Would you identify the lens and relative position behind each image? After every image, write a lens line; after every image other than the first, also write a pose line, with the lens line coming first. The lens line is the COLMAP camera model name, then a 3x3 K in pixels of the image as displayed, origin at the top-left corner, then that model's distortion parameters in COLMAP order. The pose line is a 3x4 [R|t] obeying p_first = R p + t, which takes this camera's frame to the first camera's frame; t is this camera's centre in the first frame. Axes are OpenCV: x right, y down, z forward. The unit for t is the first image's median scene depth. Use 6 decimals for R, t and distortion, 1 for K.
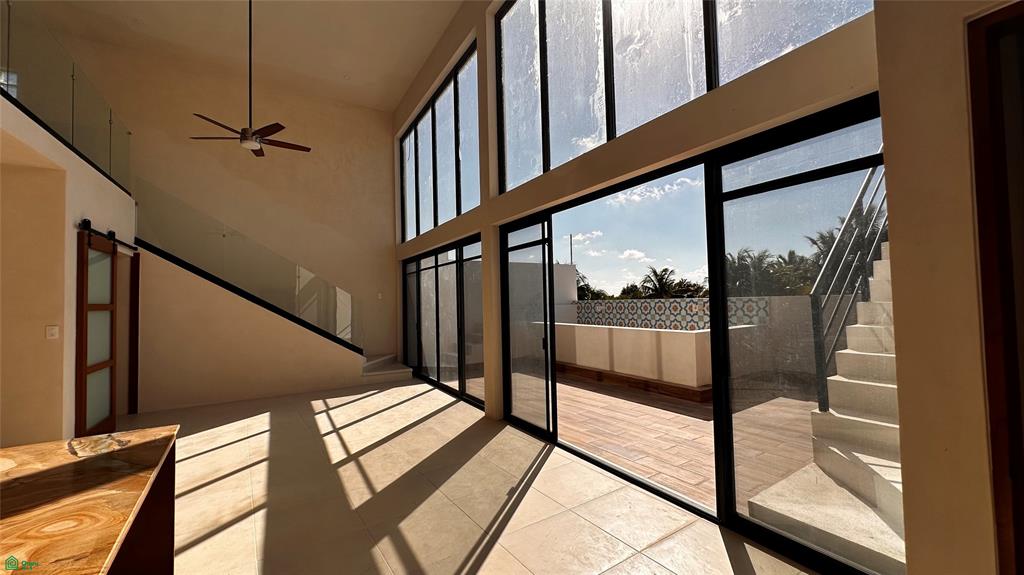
lens RADIAL K [[404.0, 0, 512.8], [0, 404.0, 287.6], [0, 0, 1]] dist [-0.001387, -0.000434]
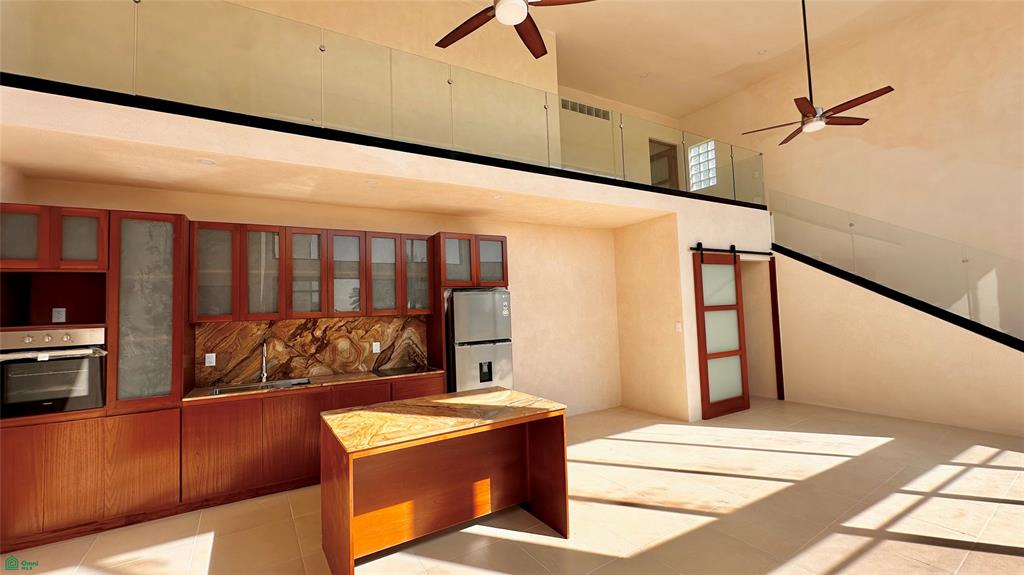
lens RADIAL K [[404.0, 0, 518.7], [0, 404.0, 303.4], [0, 0, 1]] dist [-0.001387, -0.000434]
pose [[-0.021524, 0.000773, -0.999768, 0.153564], [0.069662, 0.997570, -0.000728, -0.004819], [0.997338, -0.069661, -0.021526, 0.227537]]
